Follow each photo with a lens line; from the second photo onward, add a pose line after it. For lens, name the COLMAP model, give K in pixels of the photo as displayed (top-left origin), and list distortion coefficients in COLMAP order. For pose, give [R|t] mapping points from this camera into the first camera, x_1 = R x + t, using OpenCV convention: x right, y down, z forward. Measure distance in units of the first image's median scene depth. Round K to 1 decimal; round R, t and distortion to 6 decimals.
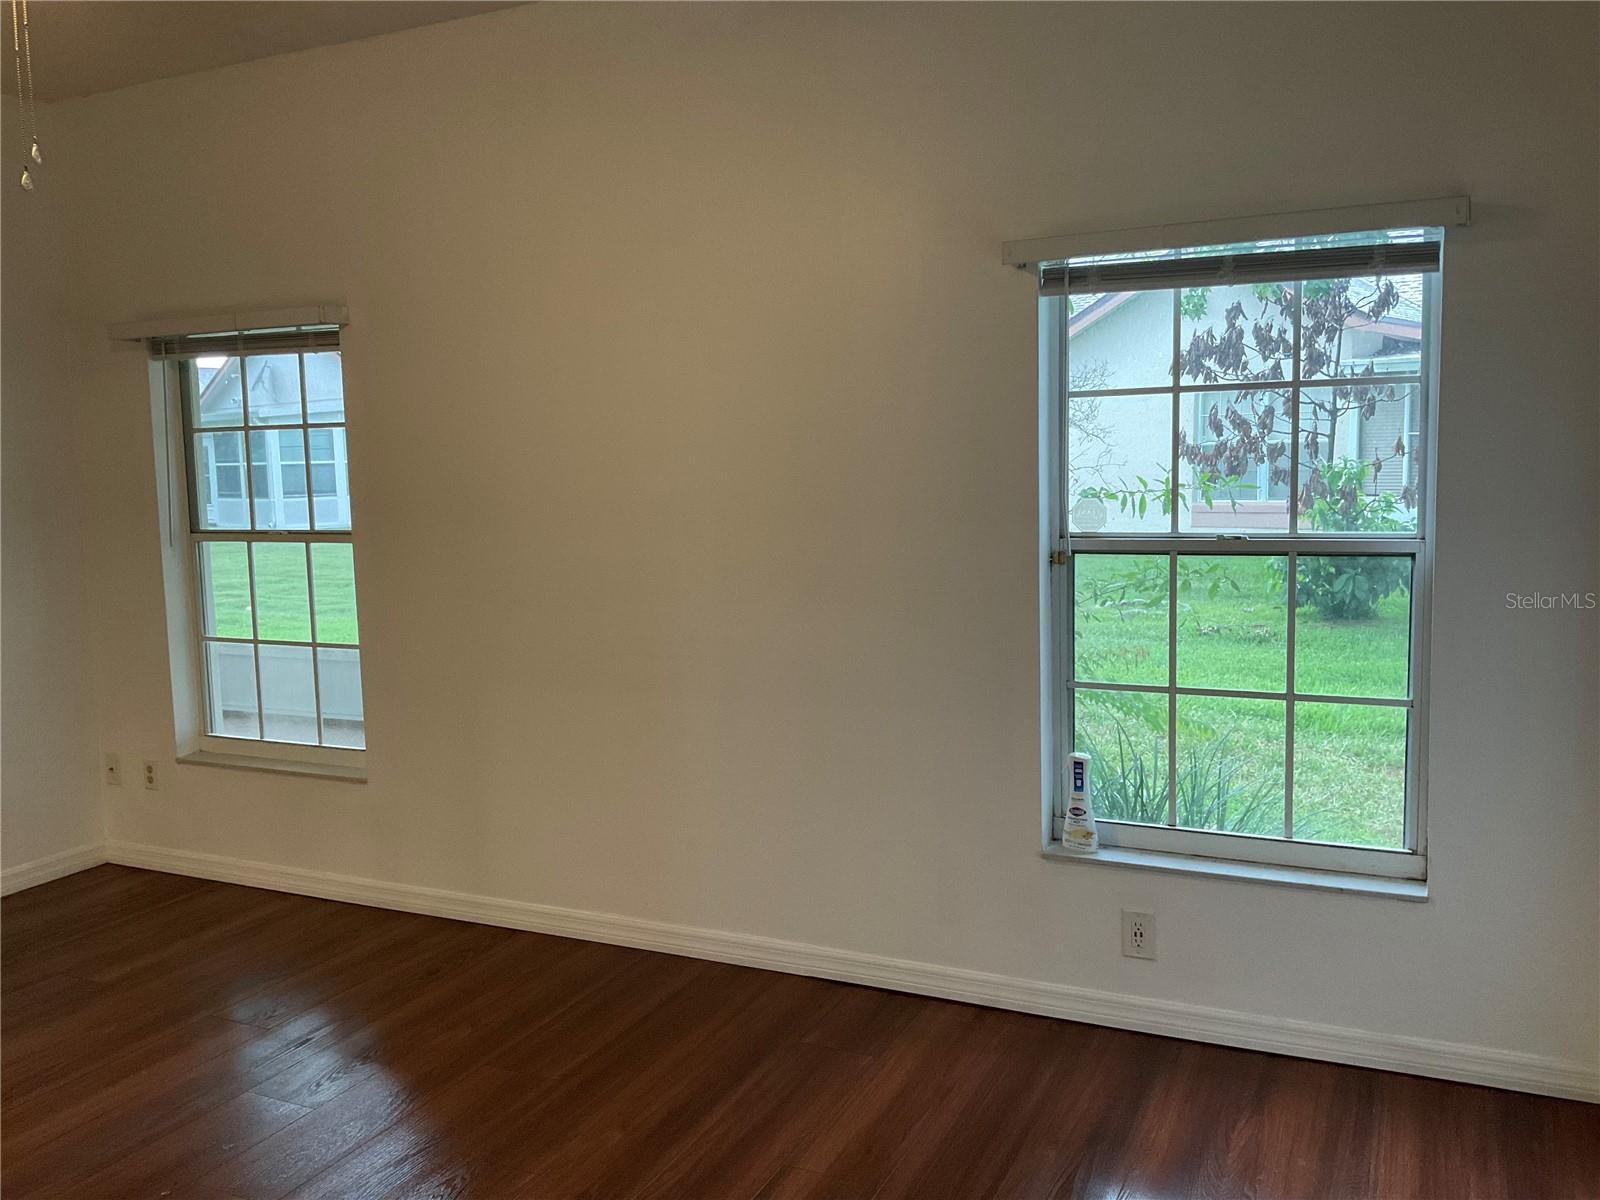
lens RADIAL K [[1378.4, 0, 800.0], [0, 1378.4, 600.0], [0, 0, 1]] dist [0.119582, -0.267660]
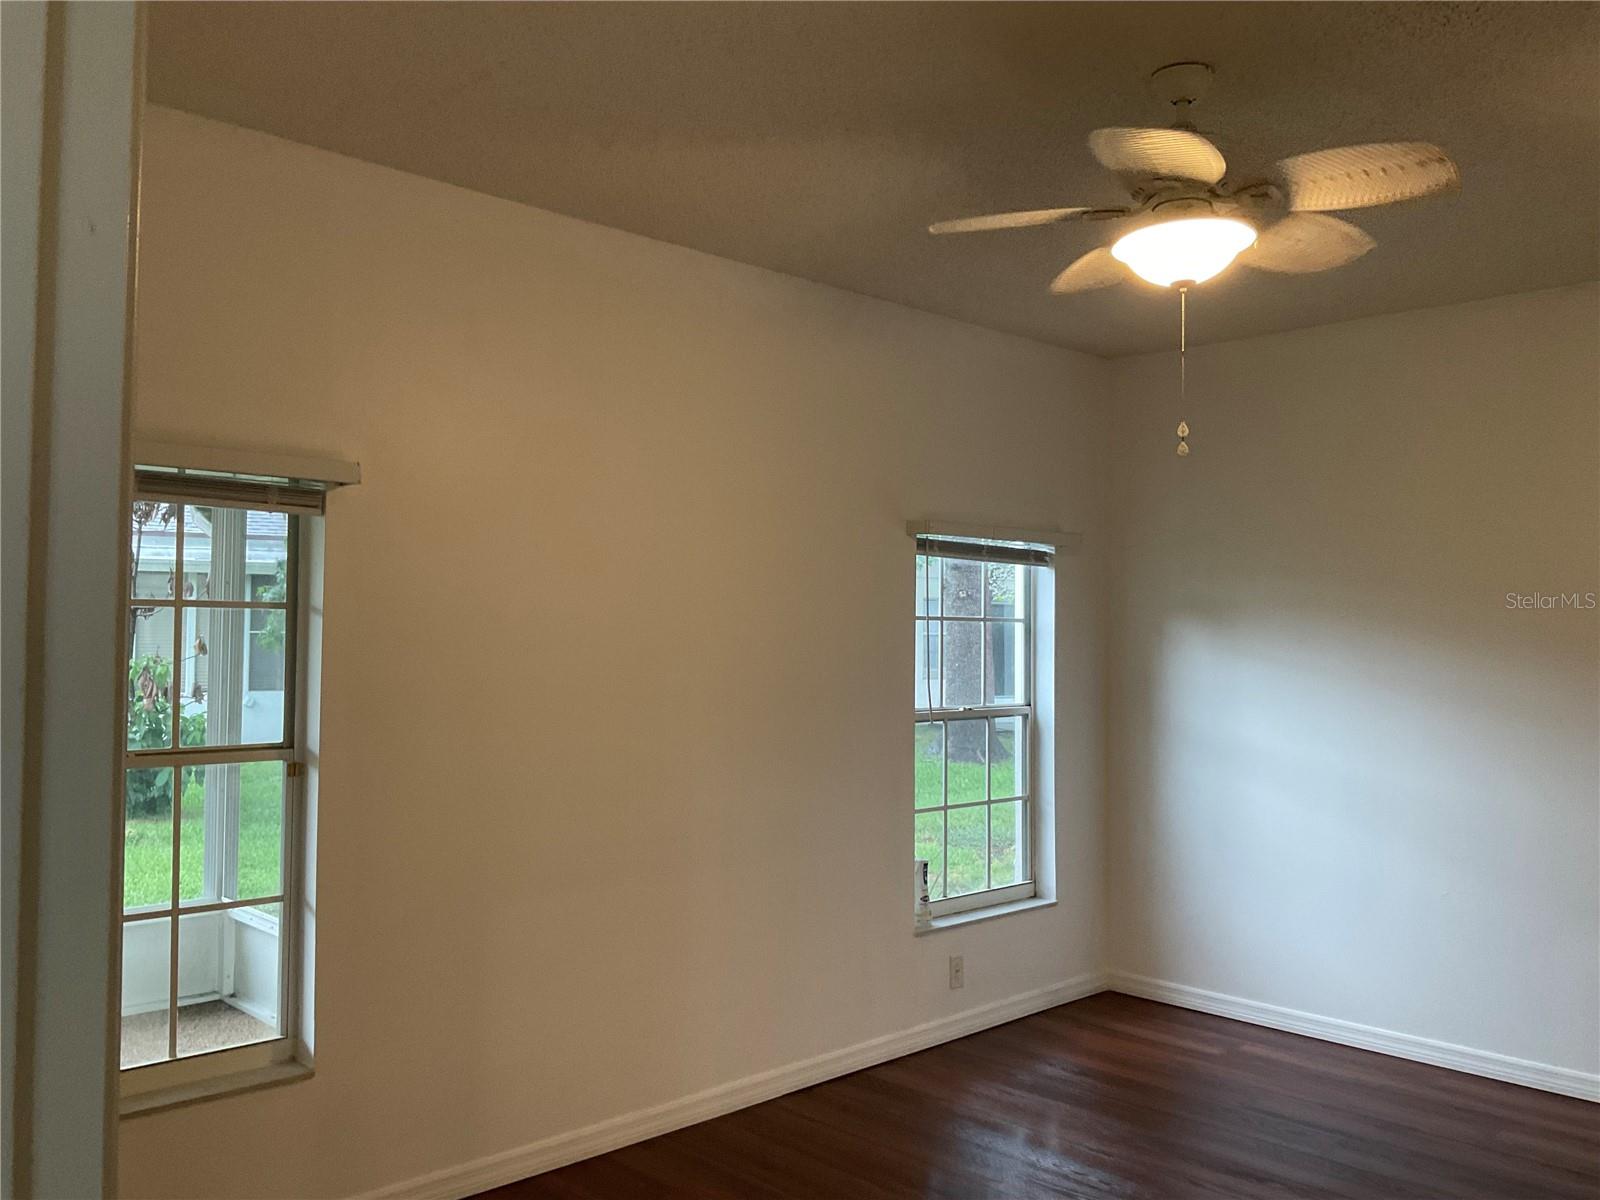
lens RADIAL K [[1378.4, 0, 800.0], [0, 1378.4, 600.0], [0, 0, 1]] dist [0.119582, -0.267660]
pose [[0.309711, 0.060784, 0.948886, -1.274650], [0.099251, 0.990436, -0.095840, -0.034362], [-0.945636, 0.123860, 0.300716, 0.648754]]
